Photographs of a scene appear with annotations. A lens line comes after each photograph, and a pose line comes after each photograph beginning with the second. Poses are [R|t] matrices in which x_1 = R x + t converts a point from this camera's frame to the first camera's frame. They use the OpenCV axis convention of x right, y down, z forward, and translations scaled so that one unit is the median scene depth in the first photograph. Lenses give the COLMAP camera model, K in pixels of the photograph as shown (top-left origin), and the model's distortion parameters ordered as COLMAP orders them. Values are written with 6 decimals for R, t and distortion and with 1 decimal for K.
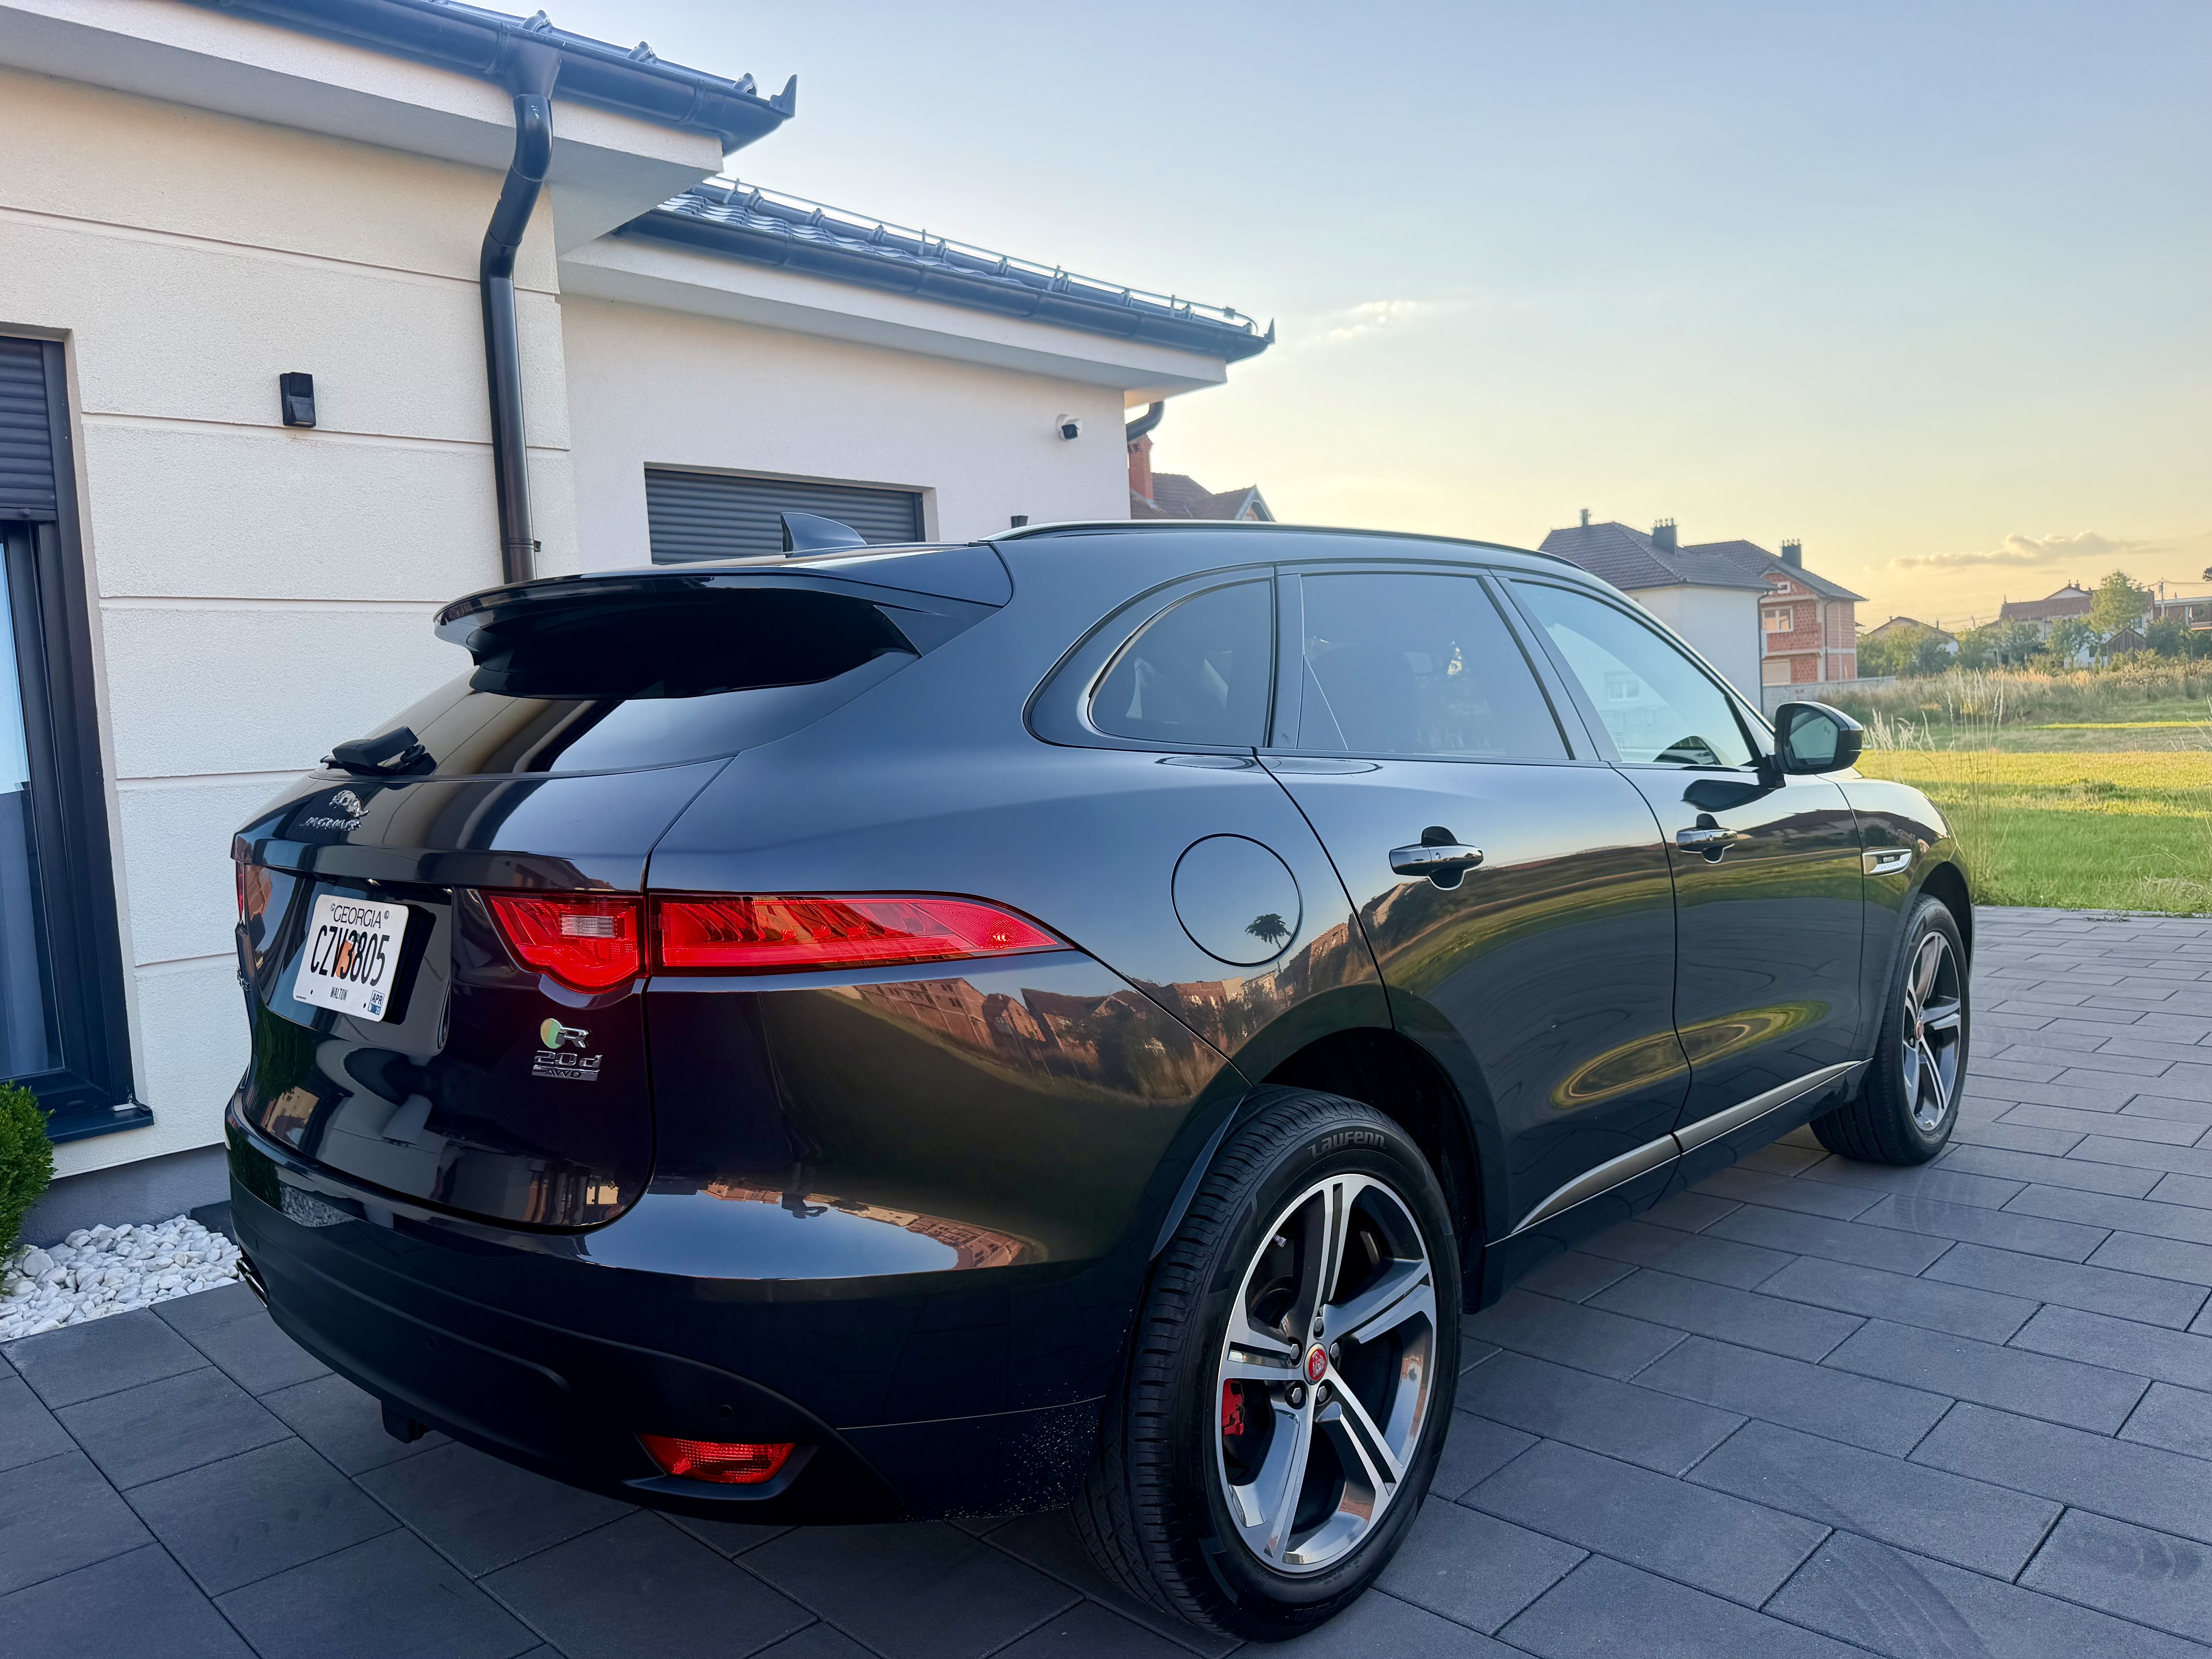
lens RADIAL K [[1578.7, 0, 1097.9], [0, 1578.7, 824.4], [0, 0, 1]] dist [0.024855, -0.037983]
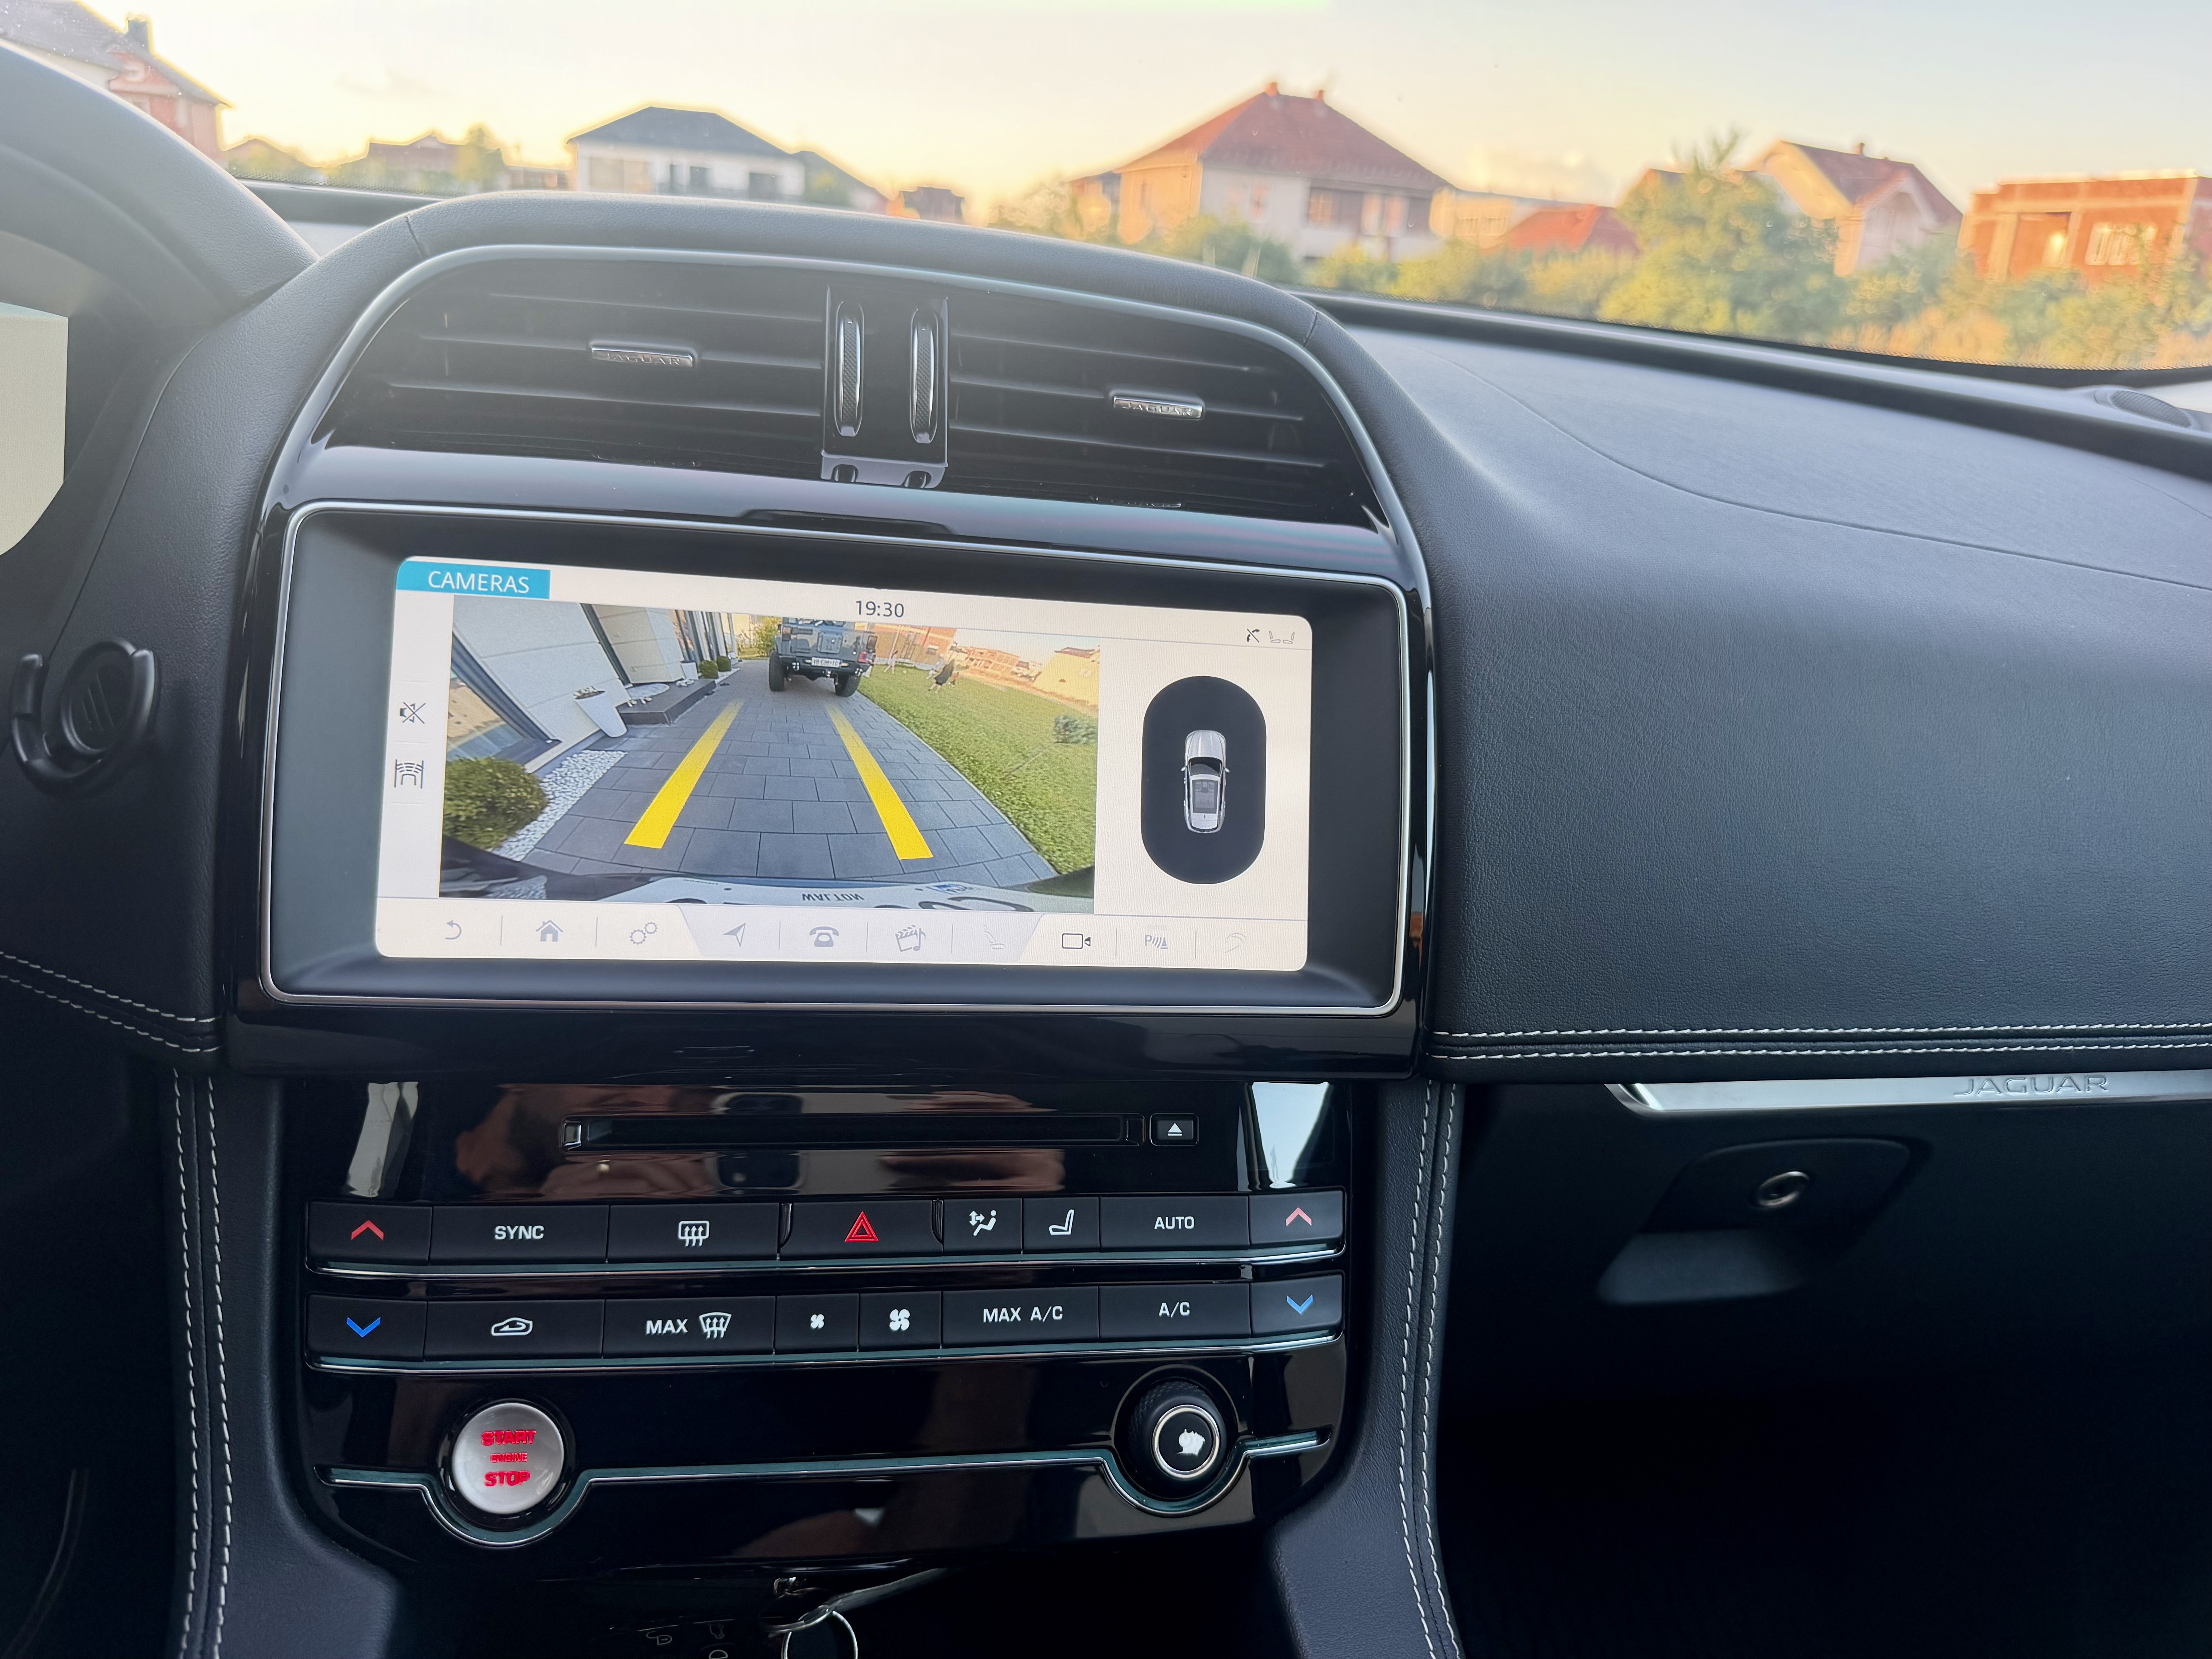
lens RADIAL K [[1578.7, 0, 1115.7], [0, 1578.7, 851.6], [0, 0, 1]] dist [0.024855, -0.037983]
pose [[0.584560, -0.182869, 0.790473, 0.022817], [-0.052608, 0.963676, 0.261842, -0.004576], [-0.809643, -0.194648, 0.553706, 0.144813]]
